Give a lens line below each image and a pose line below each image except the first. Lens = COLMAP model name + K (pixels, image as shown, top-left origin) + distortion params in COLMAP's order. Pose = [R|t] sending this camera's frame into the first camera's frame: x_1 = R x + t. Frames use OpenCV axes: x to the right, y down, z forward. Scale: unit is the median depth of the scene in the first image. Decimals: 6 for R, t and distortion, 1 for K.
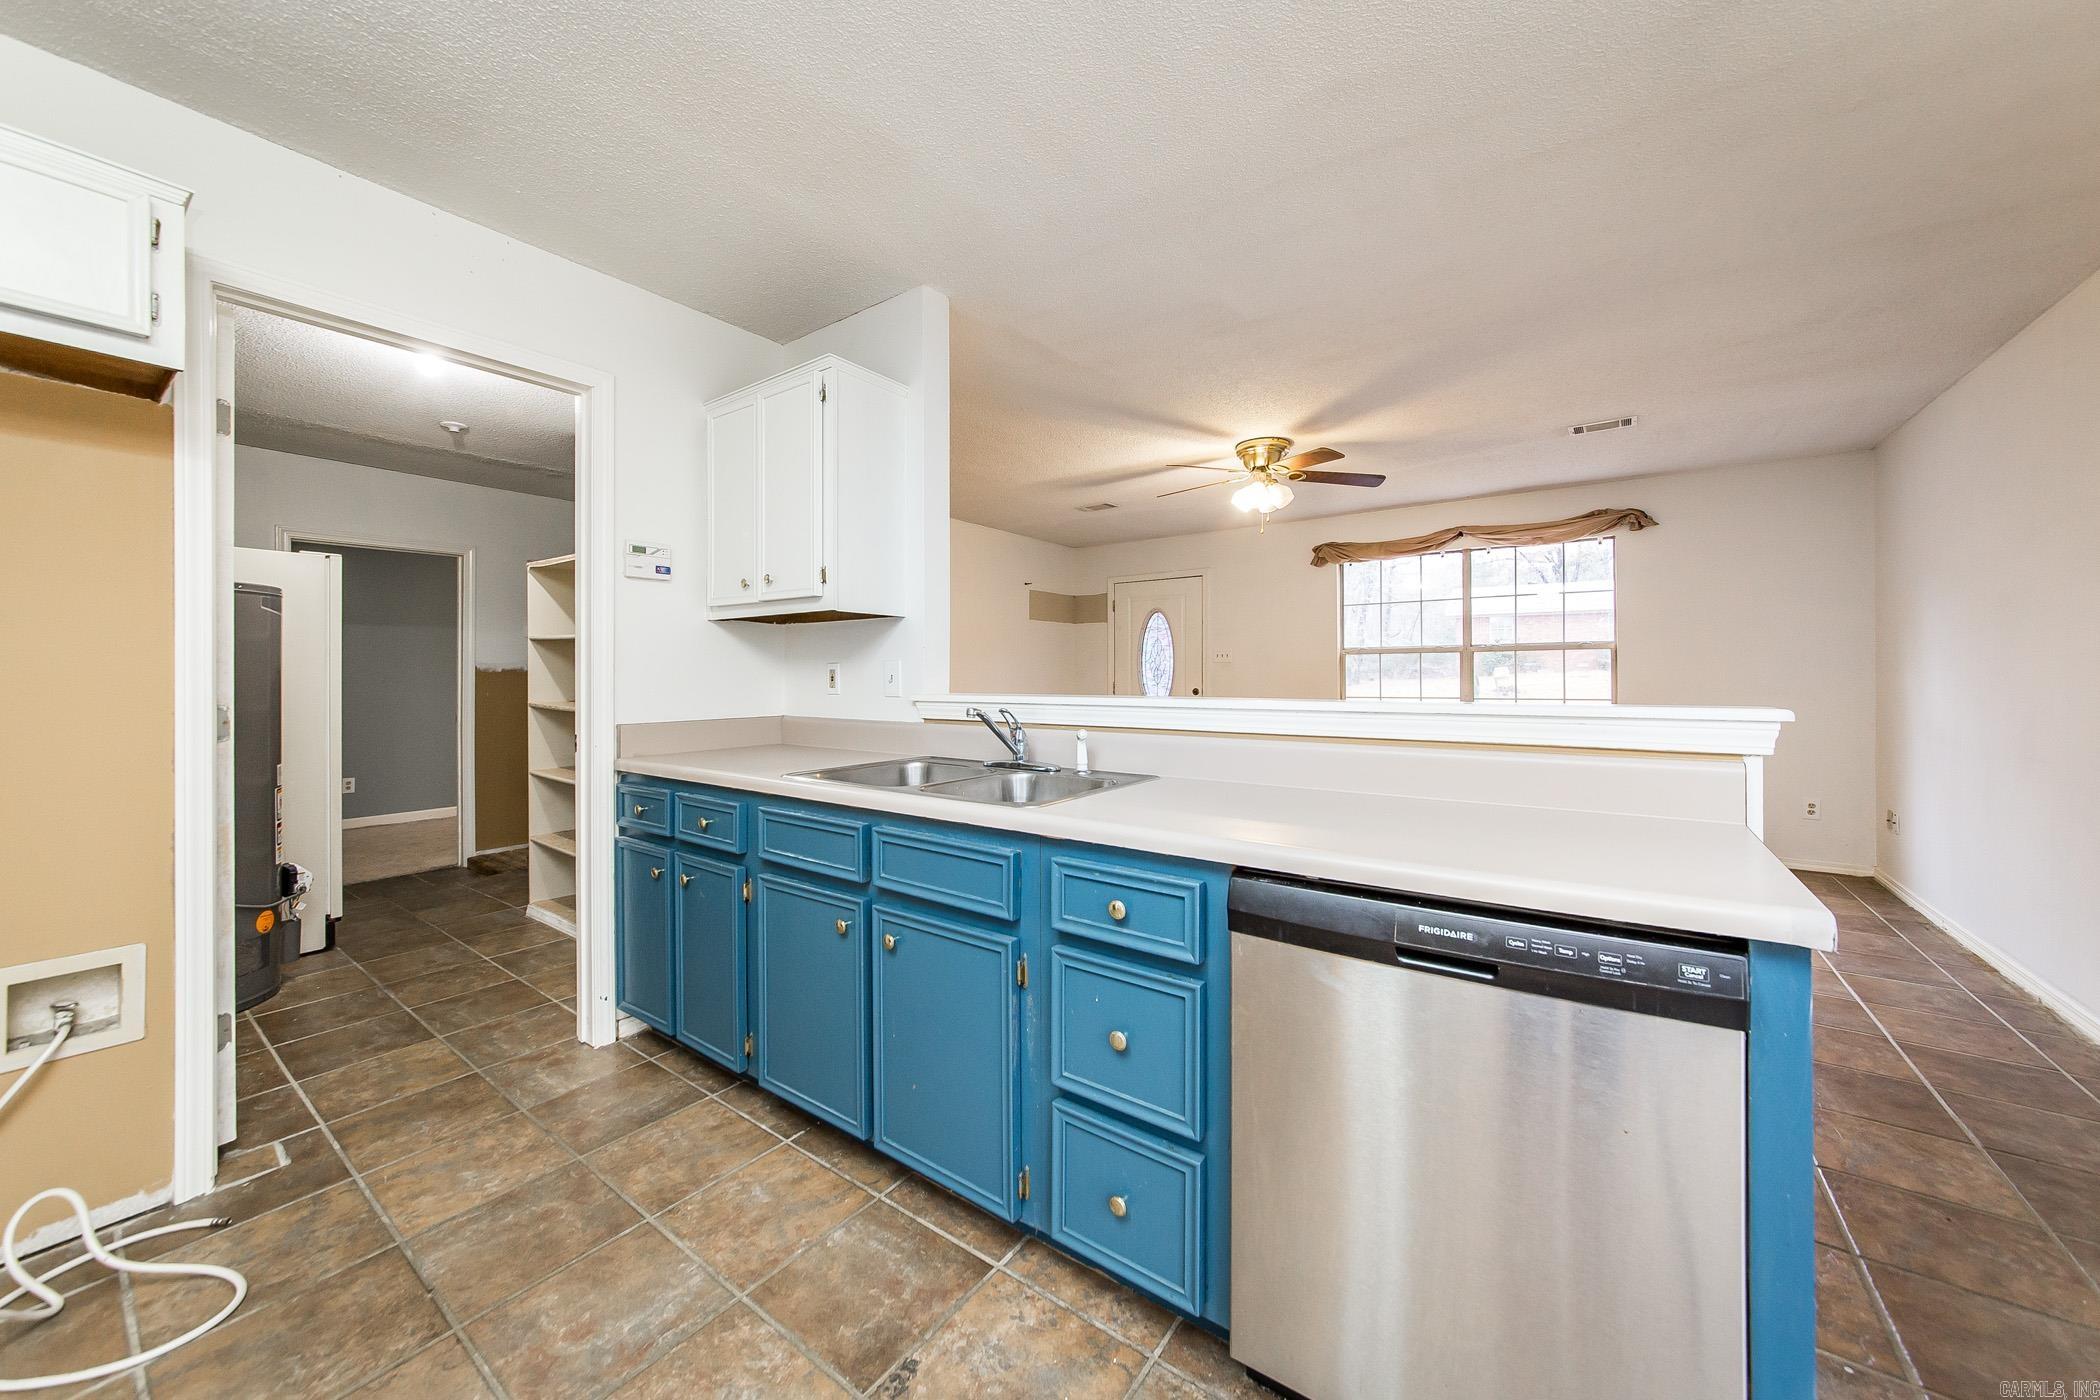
lens RADIAL K [[776.6, 0, 989.6], [0, 776.6, 676.6], [0, 0, 1]] dist [-0.009228, 0.000769]
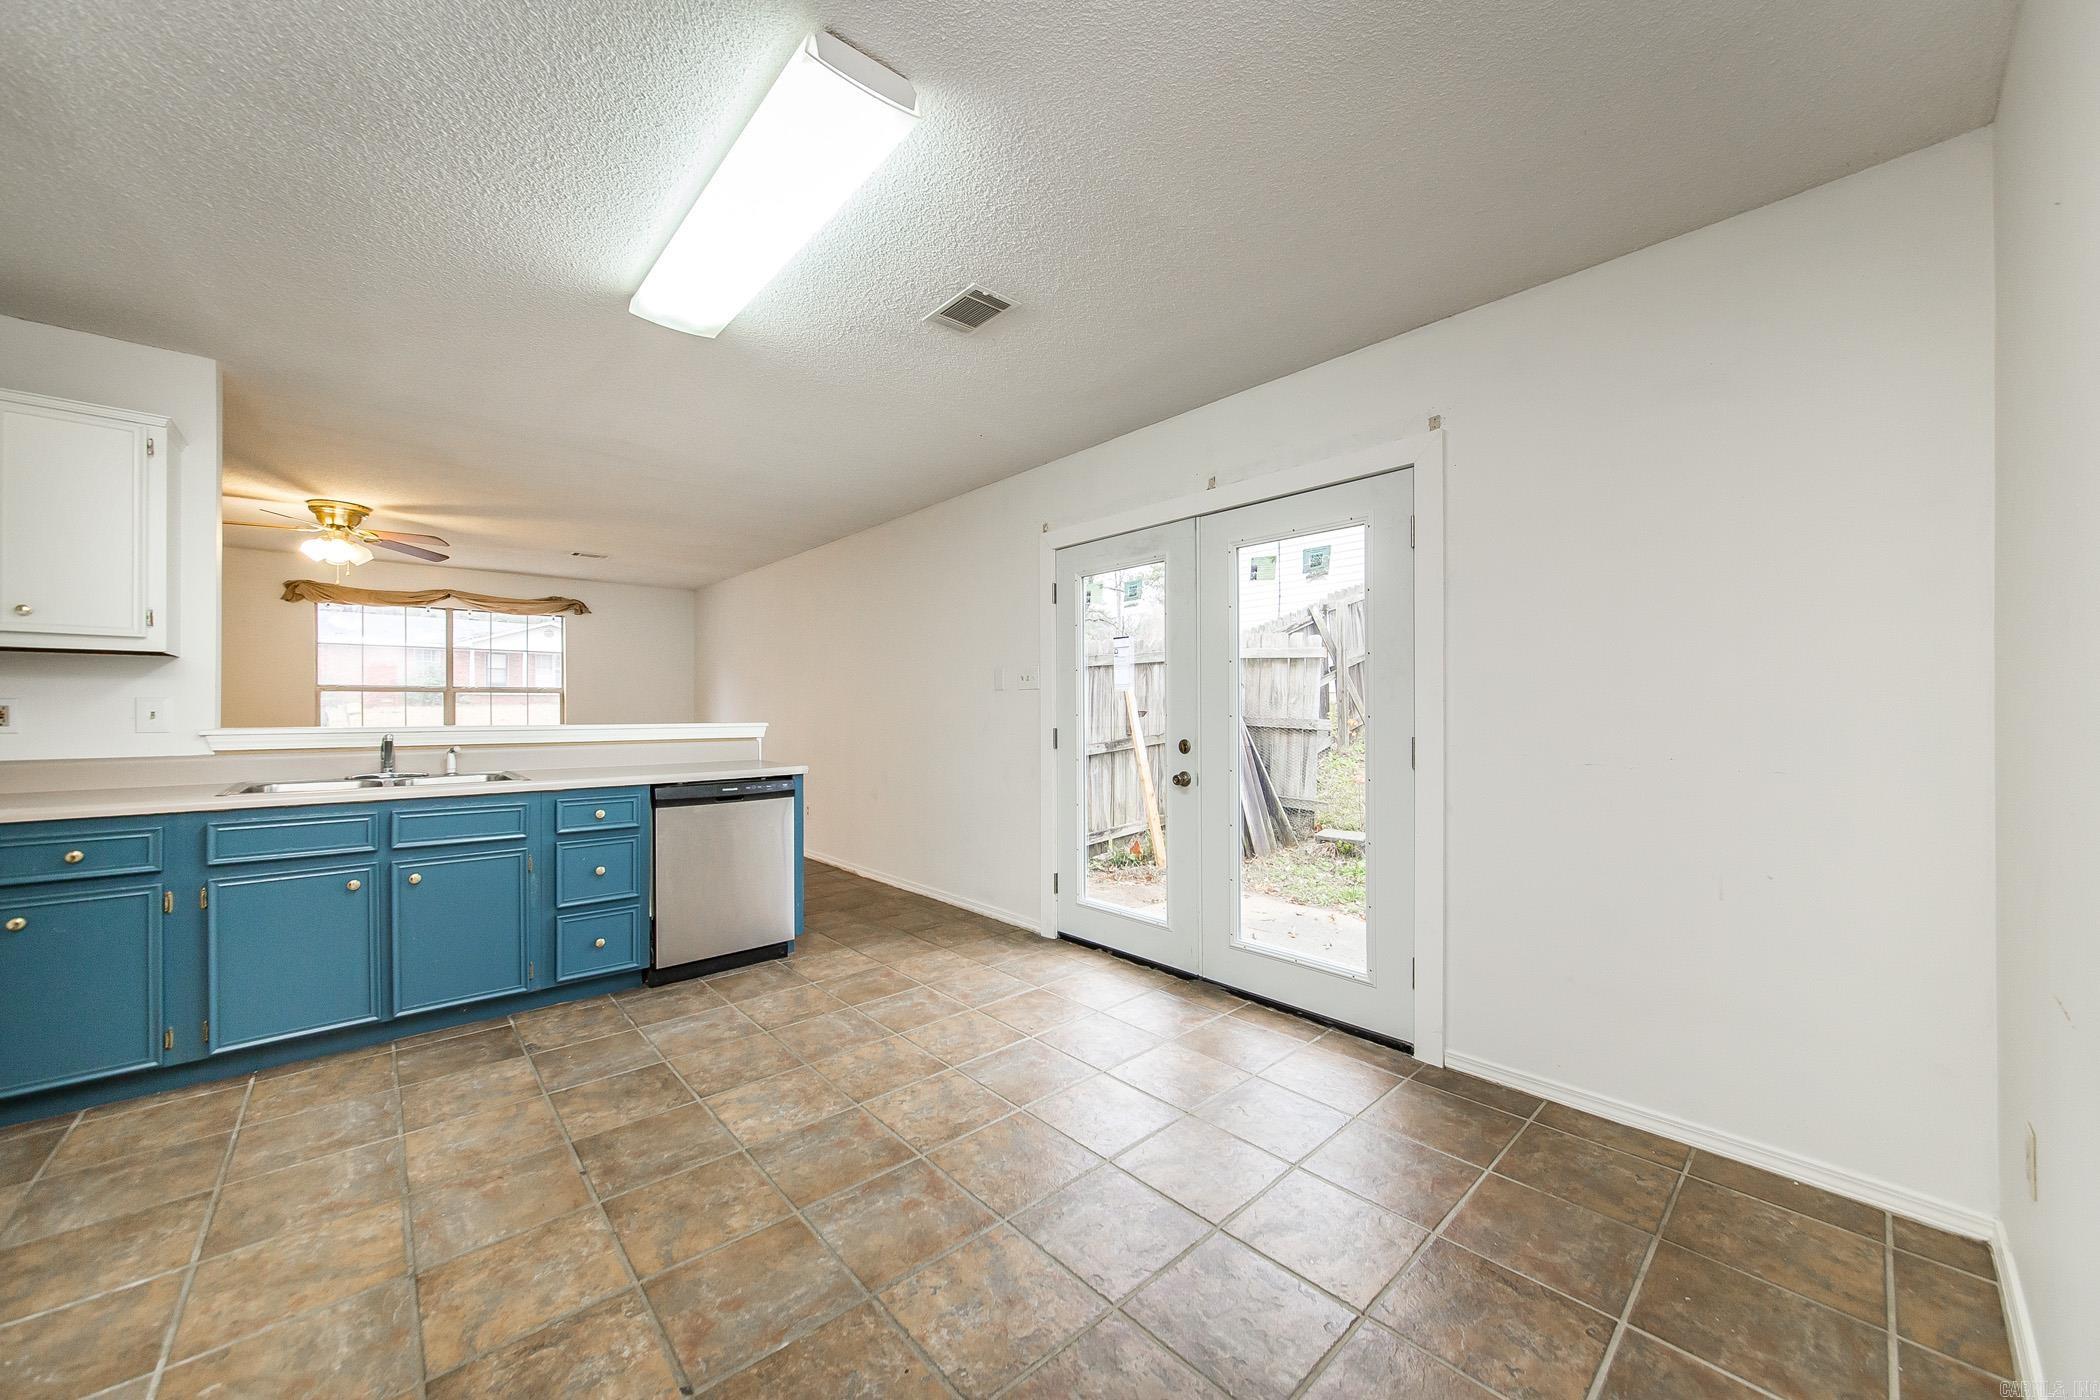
lens RADIAL K [[776.6, 0, 1069.9], [0, 776.6, 705.4], [0, 0, 1]] dist [-0.009228, 0.000769]
pose [[0.168914, 0.006850, 0.985607, -0.571833], [0.000944, 0.999974, -0.007111, -0.001234], [-0.985630, 0.002132, 0.168903, -0.234355]]
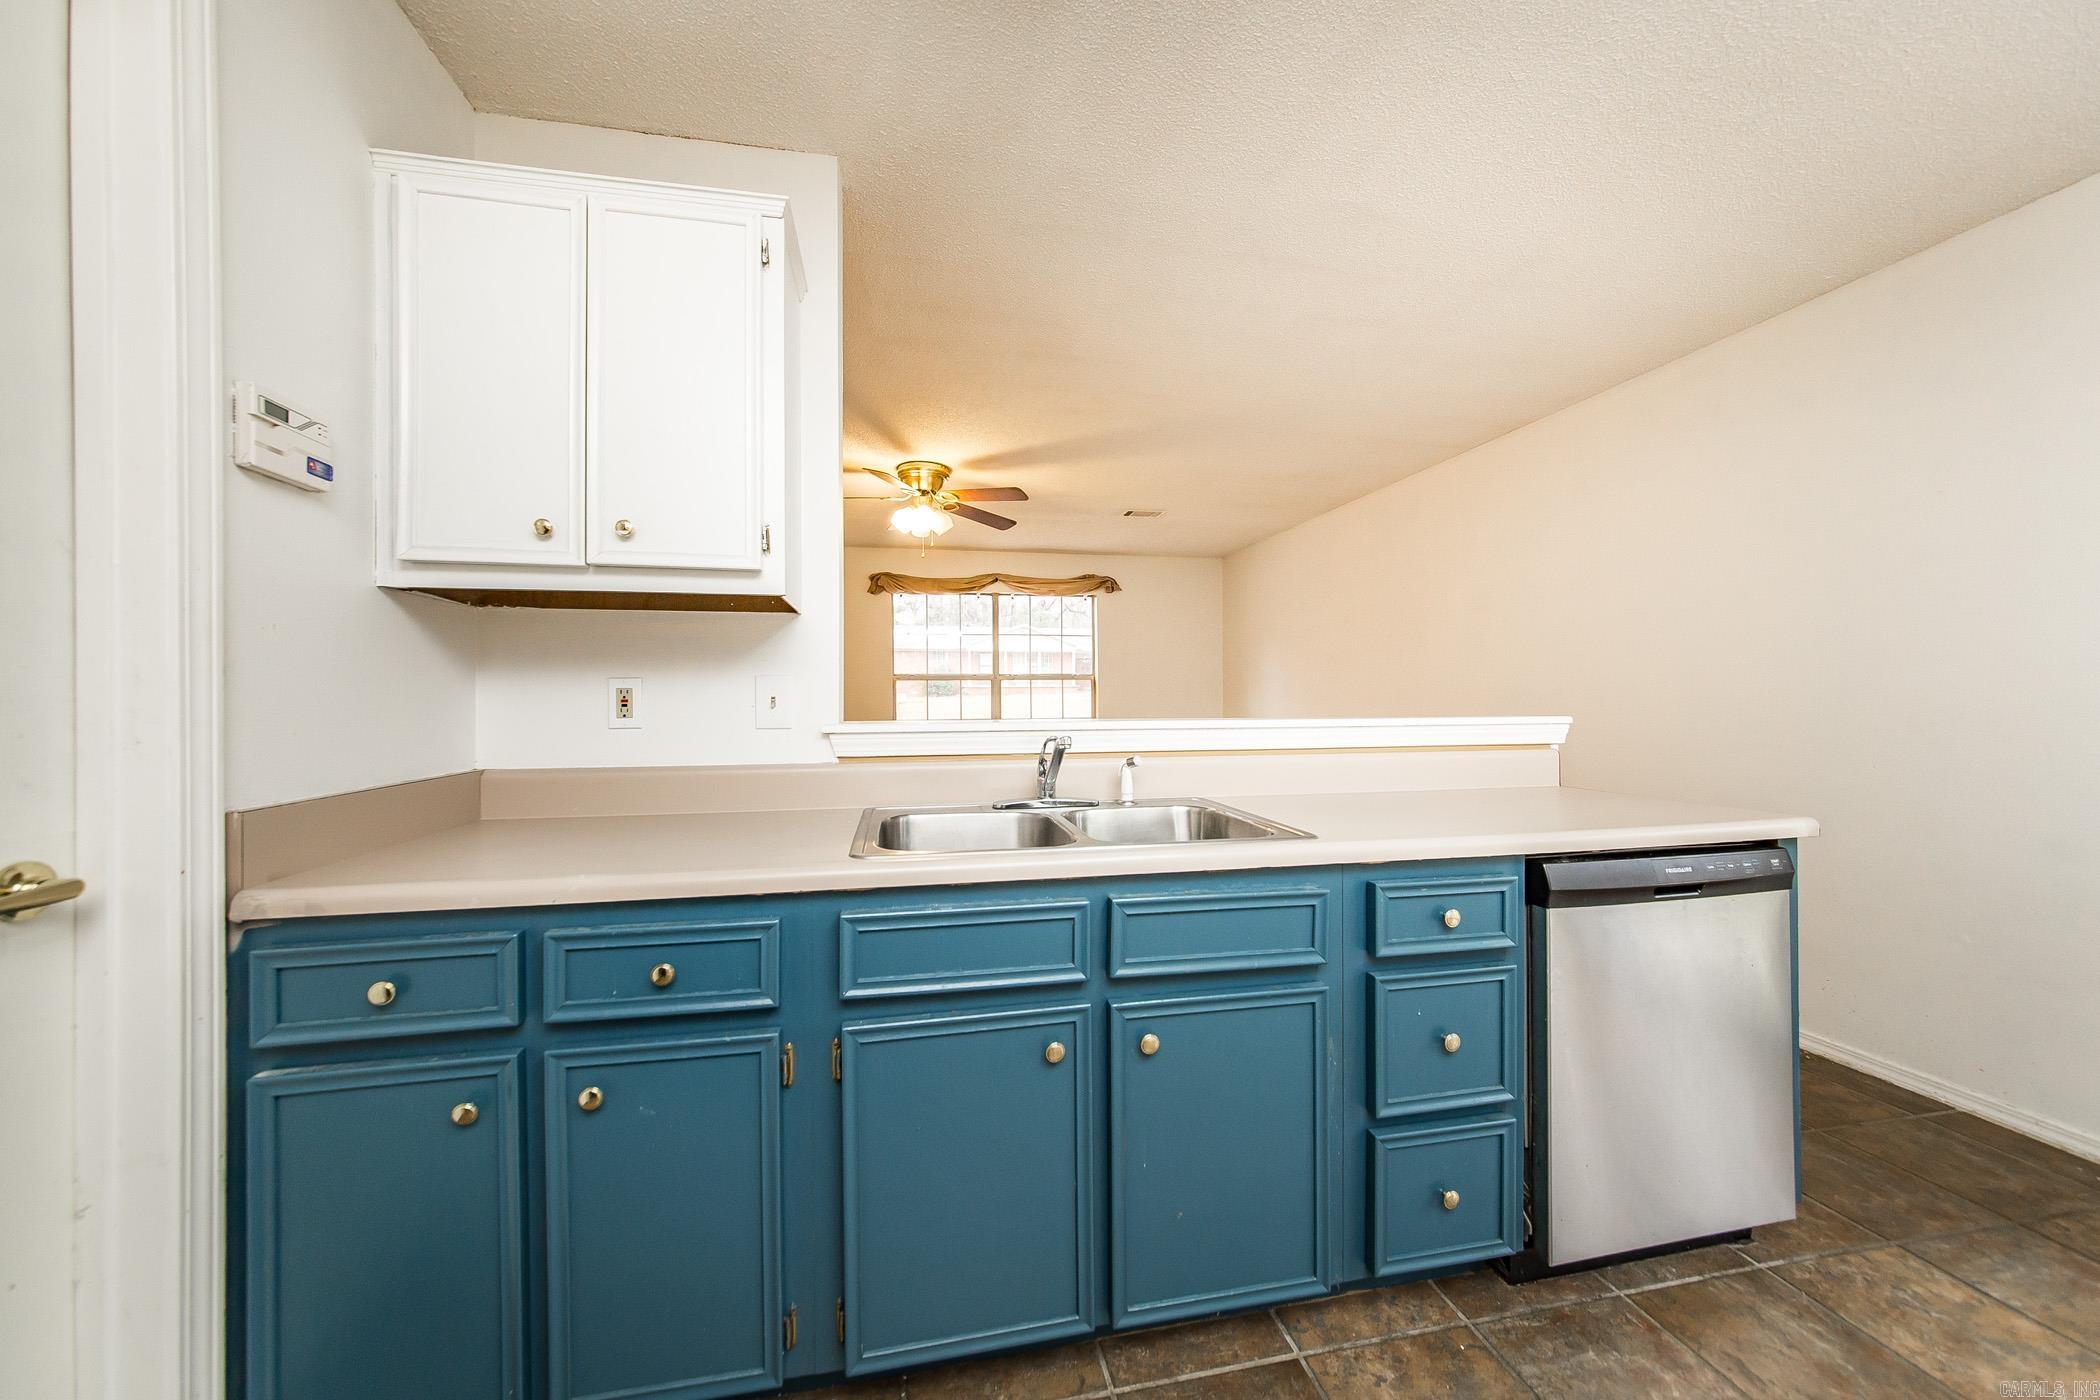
lens RADIAL K [[776.6, 0, 1061.2], [0, 776.6, 697.9], [0, 0, 1]] dist [-0.009228, 0.000769]
pose [[0.645859, 0.003791, 0.763447, -0.298761], [0.001118, 0.999982, -0.005911, 0.002341], [-0.763456, 0.004671, 0.645843, 0.221097]]
